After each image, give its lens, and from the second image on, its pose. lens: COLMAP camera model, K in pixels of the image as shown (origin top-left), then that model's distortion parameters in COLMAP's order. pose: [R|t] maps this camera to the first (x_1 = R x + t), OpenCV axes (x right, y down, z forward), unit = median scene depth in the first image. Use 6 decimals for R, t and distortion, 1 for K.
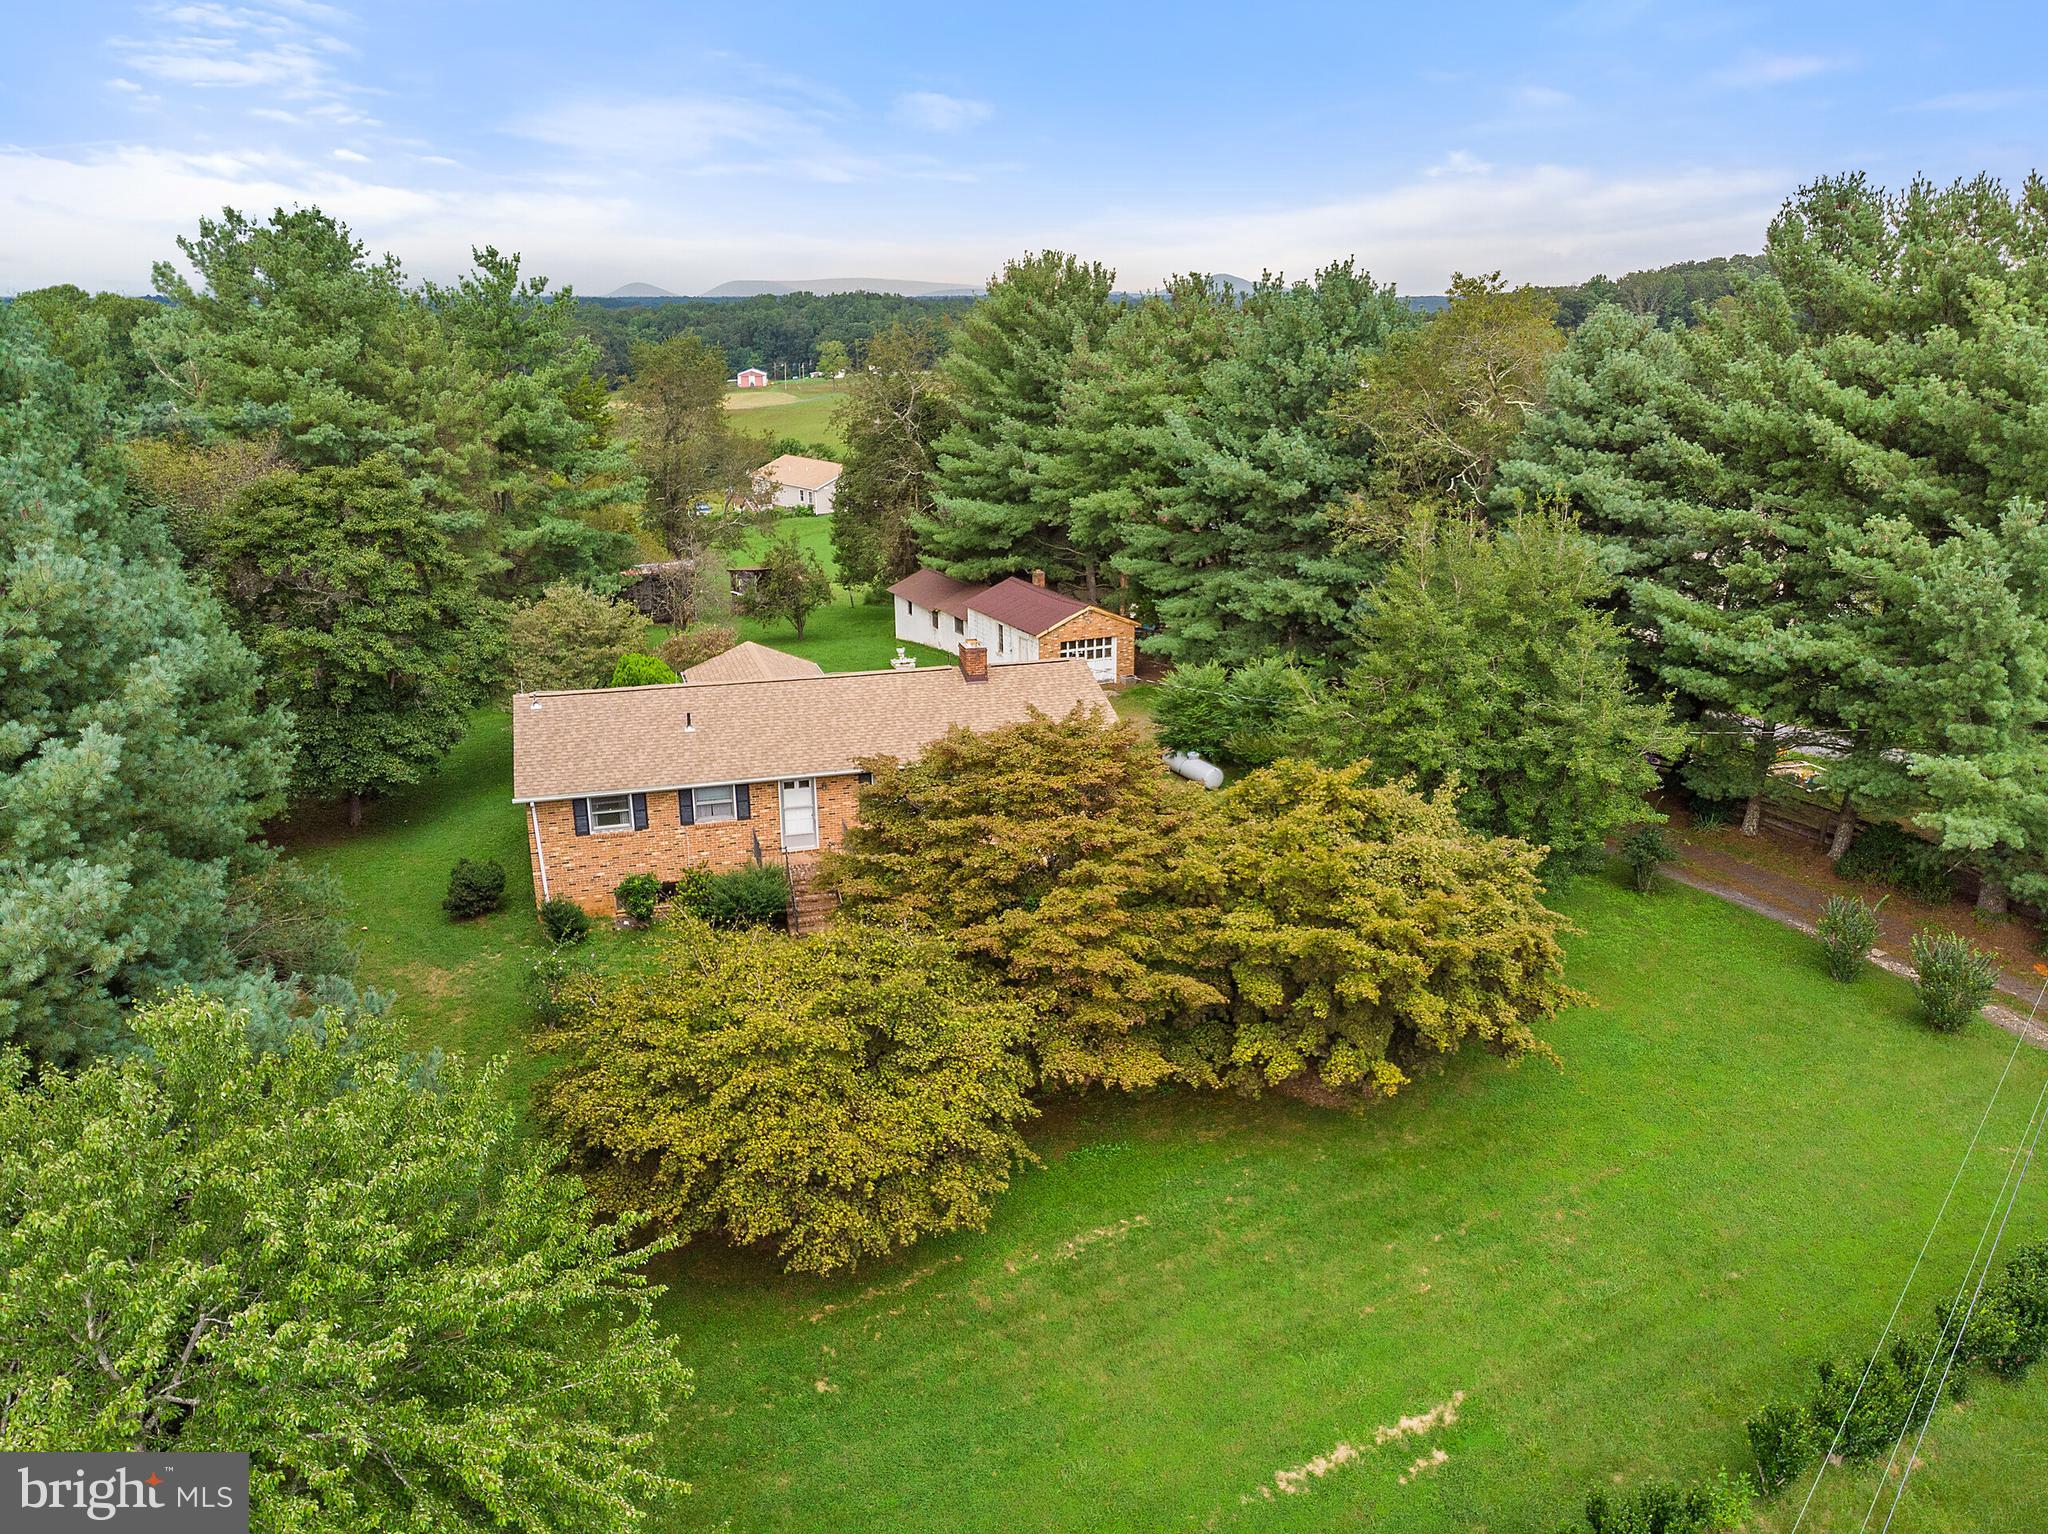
lens RADIAL K [[1402.3, 0, 1024.0], [0, 1402.3, 767.0], [0, 0, 1]] dist [-0.003085, -0.000506]
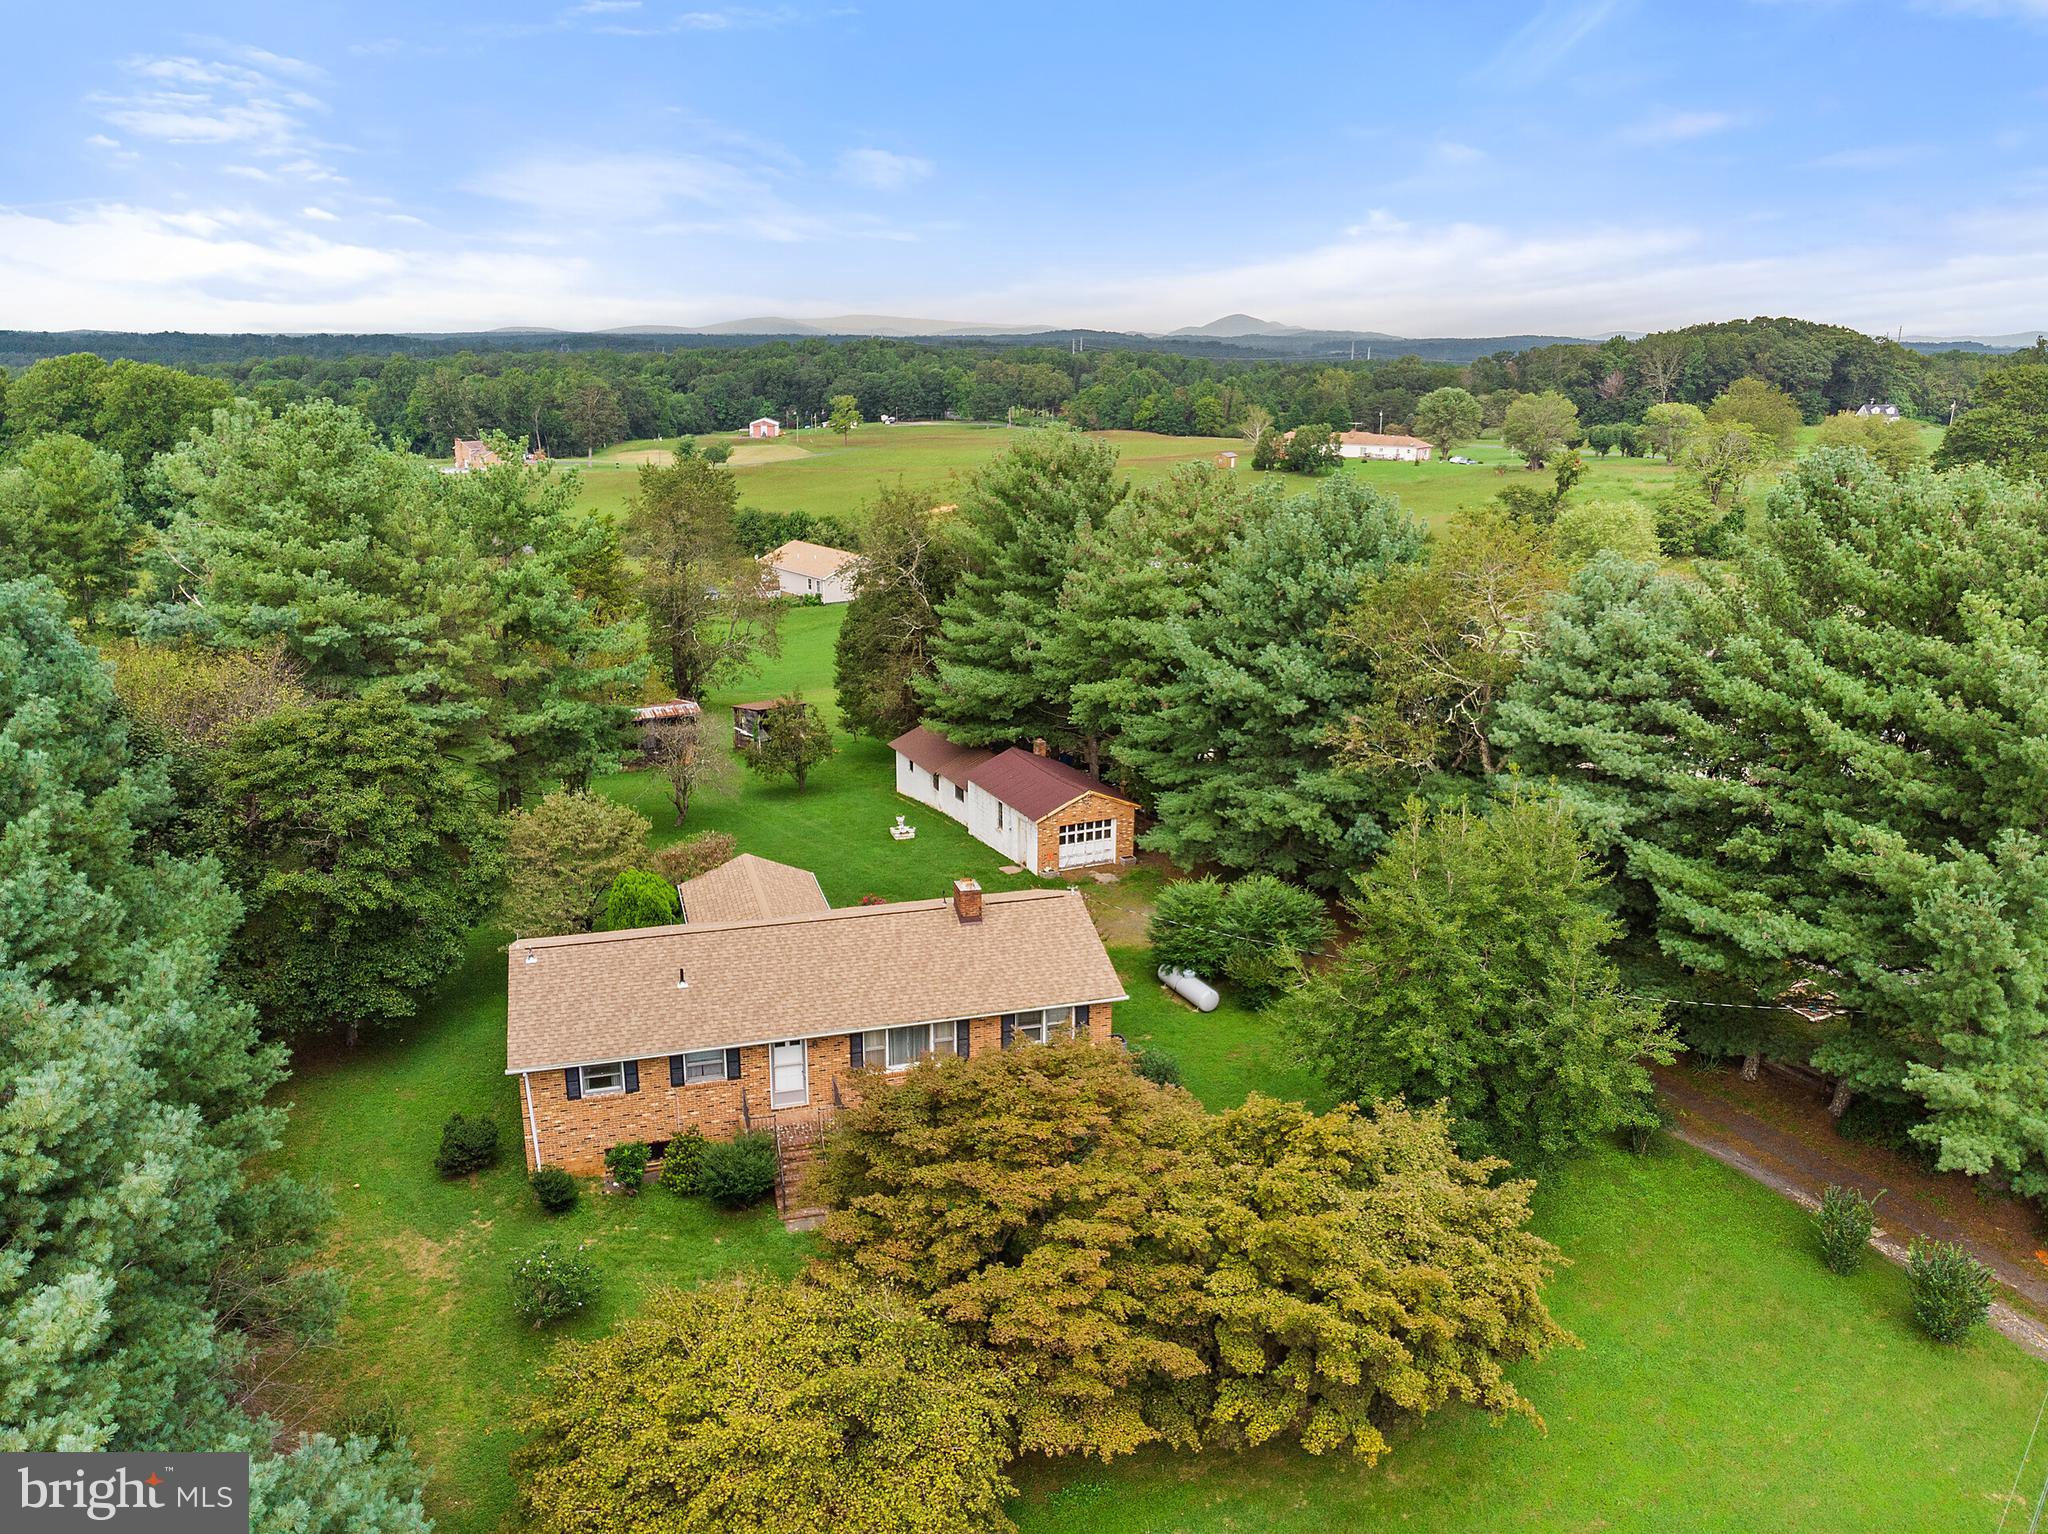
lens RADIAL K [[1416.8, 0, 1010.2], [0, 1416.8, 791.5], [0, 0, 1]] dist [-0.002872, -0.001233]
pose [[0.999814, 0.011477, -0.015509, 0.009359], [-0.011819, 0.999684, -0.022180, -0.137662], [0.015249, 0.022359, 0.999634, -0.012580]]
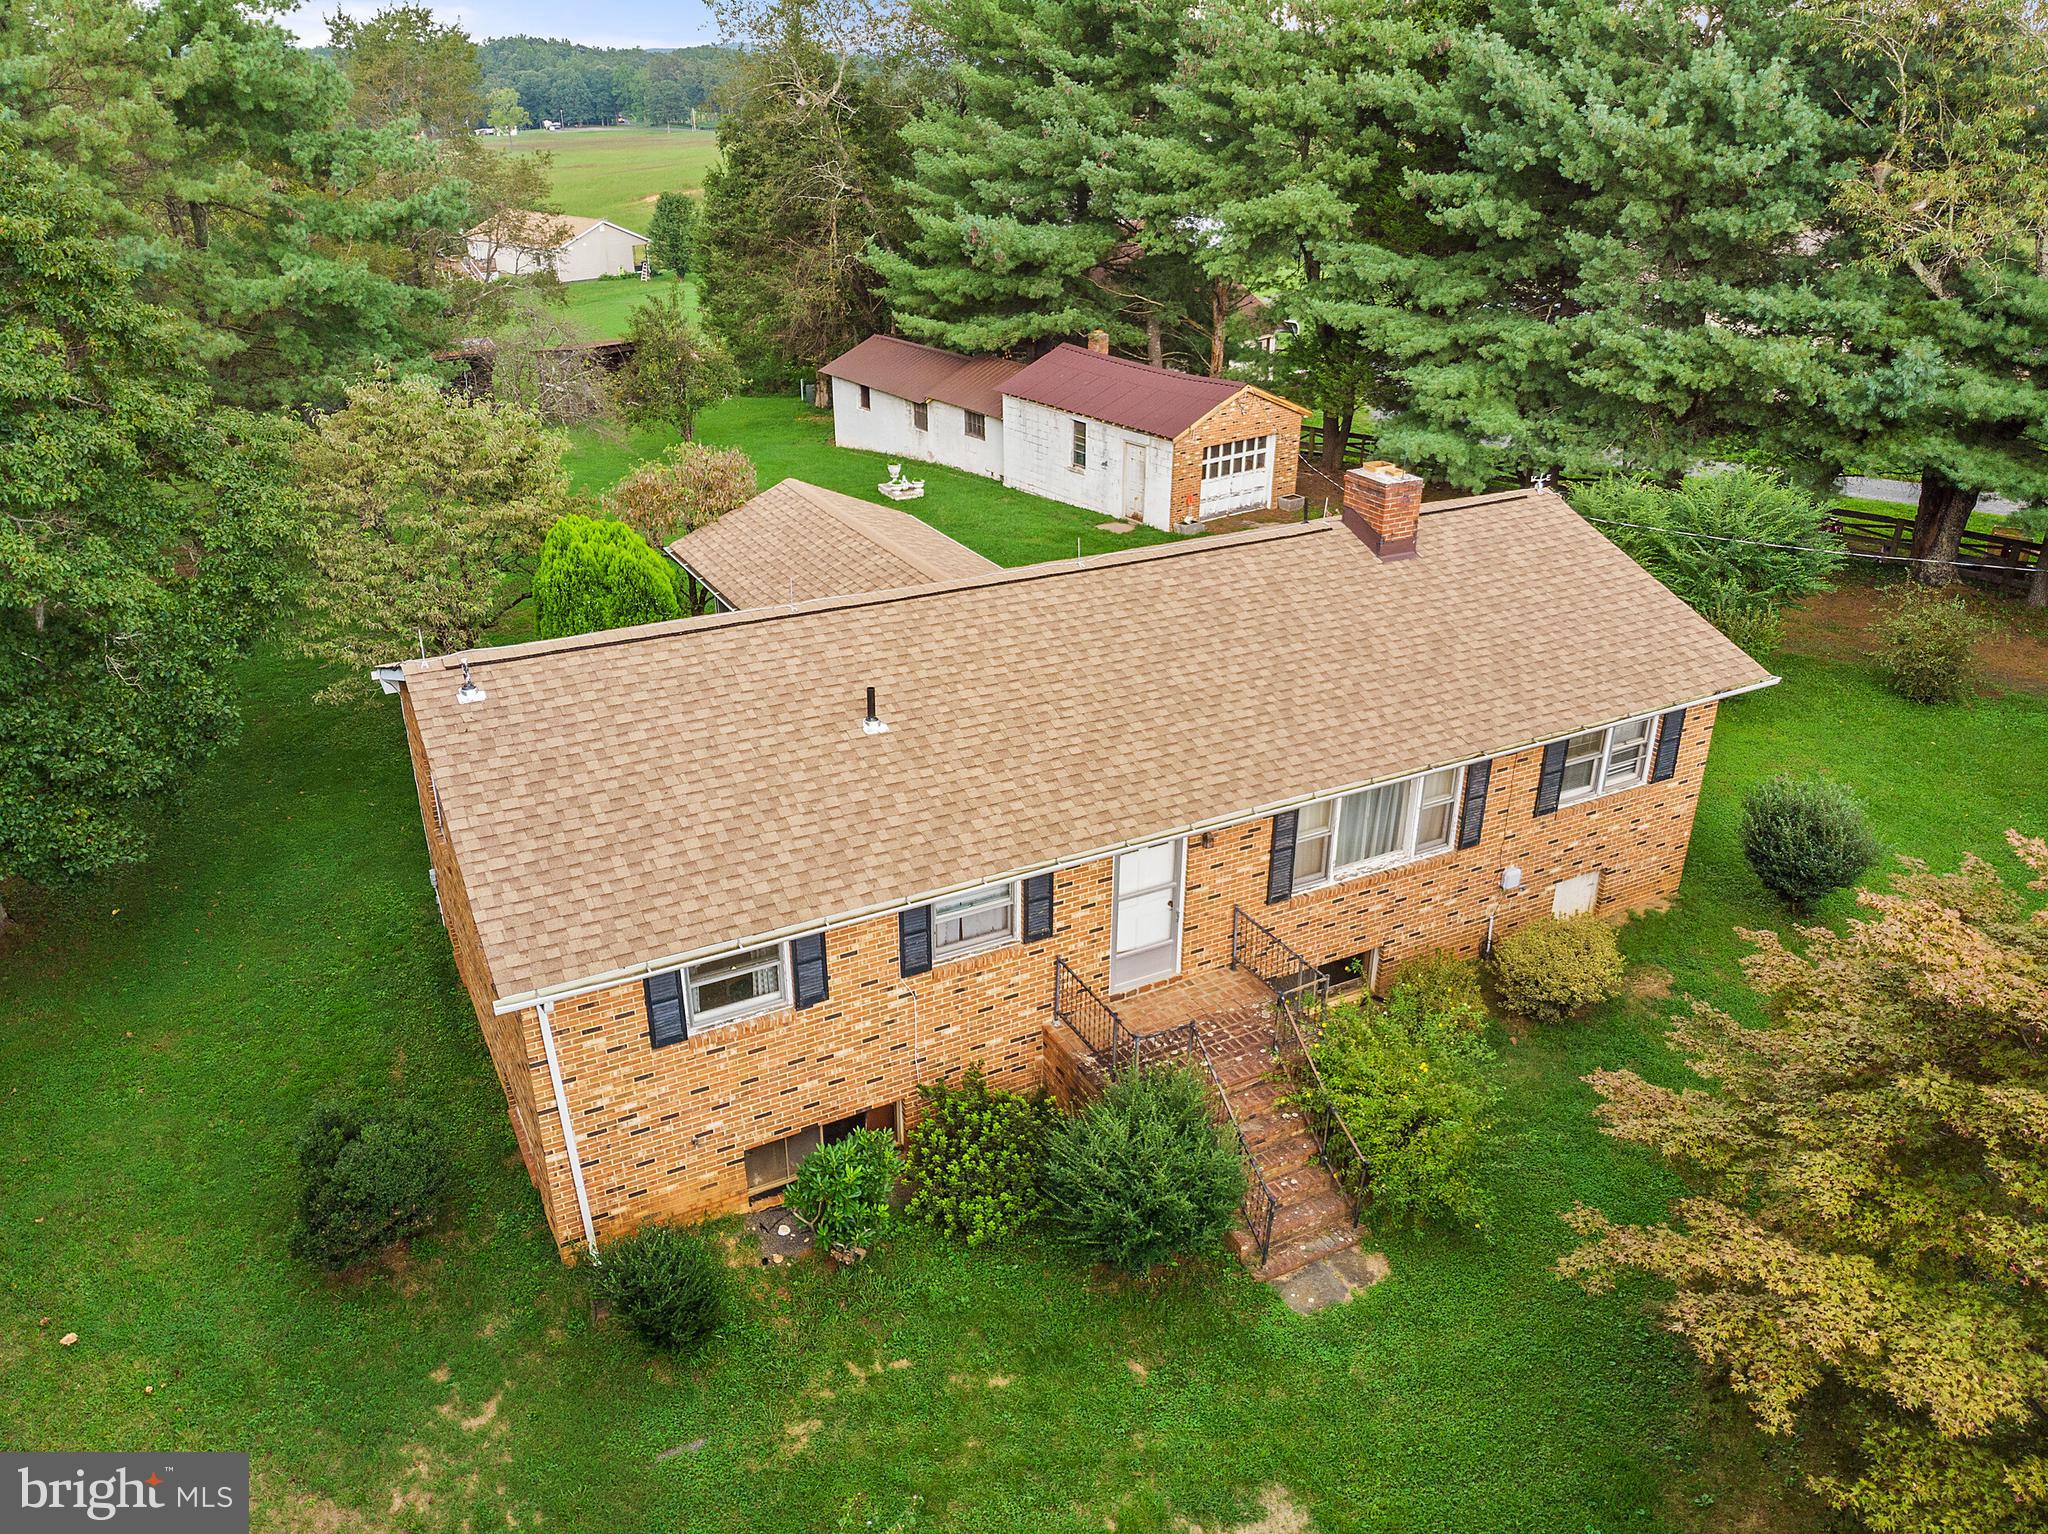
lens RADIAL K [[1489.2, 0, 1024.0], [0, 1489.2, 767.0], [0, 0, 1]] dist [-0.018479, 0.024563]
pose [[0.984268, -0.074878, 0.160031, -0.250836], [0.052623, 0.988888, 0.139038, -0.068719], [-0.168664, -0.128429, 0.977271, 0.541959]]
